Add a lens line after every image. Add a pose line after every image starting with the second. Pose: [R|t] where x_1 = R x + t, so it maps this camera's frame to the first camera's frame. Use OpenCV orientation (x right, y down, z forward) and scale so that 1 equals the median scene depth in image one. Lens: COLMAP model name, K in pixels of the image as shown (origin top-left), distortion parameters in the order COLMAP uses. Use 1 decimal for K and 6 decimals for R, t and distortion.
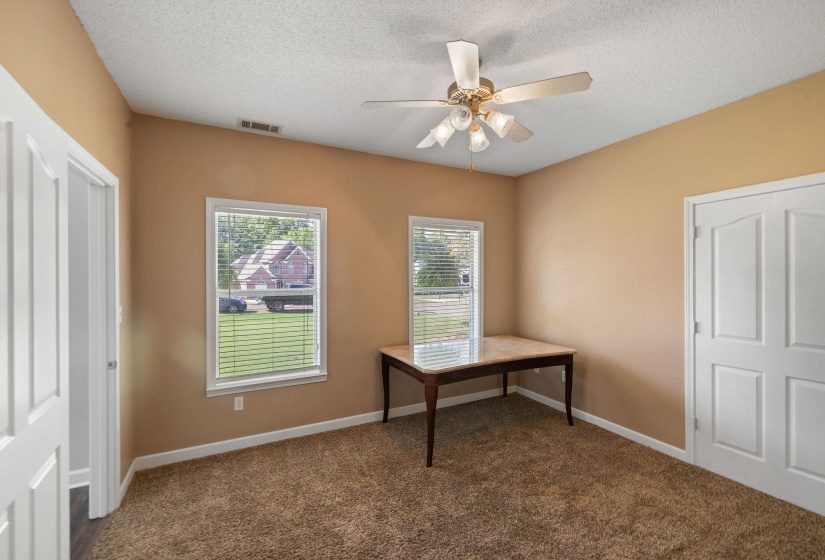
lens RADIAL K [[348.1, 0, 411.5], [0, 348.1, 279.8], [0, 0, 1]] dist [0.000180, 0.000437]
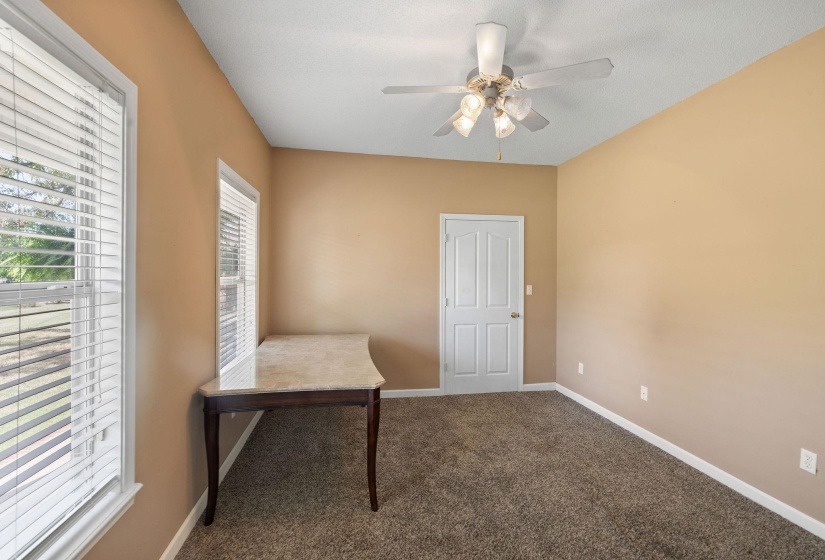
lens RADIAL K [[348.1, 0, 409.9], [0, 348.1, 276.1], [0, 0, 1]] dist [0.000180, 0.000437]
pose [[0.321605, -0.003119, 0.946869, -0.655565], [-0.003499, 0.999984, 0.004482, 0.019983], [-0.946868, -0.004755, 0.321589, 0.690584]]
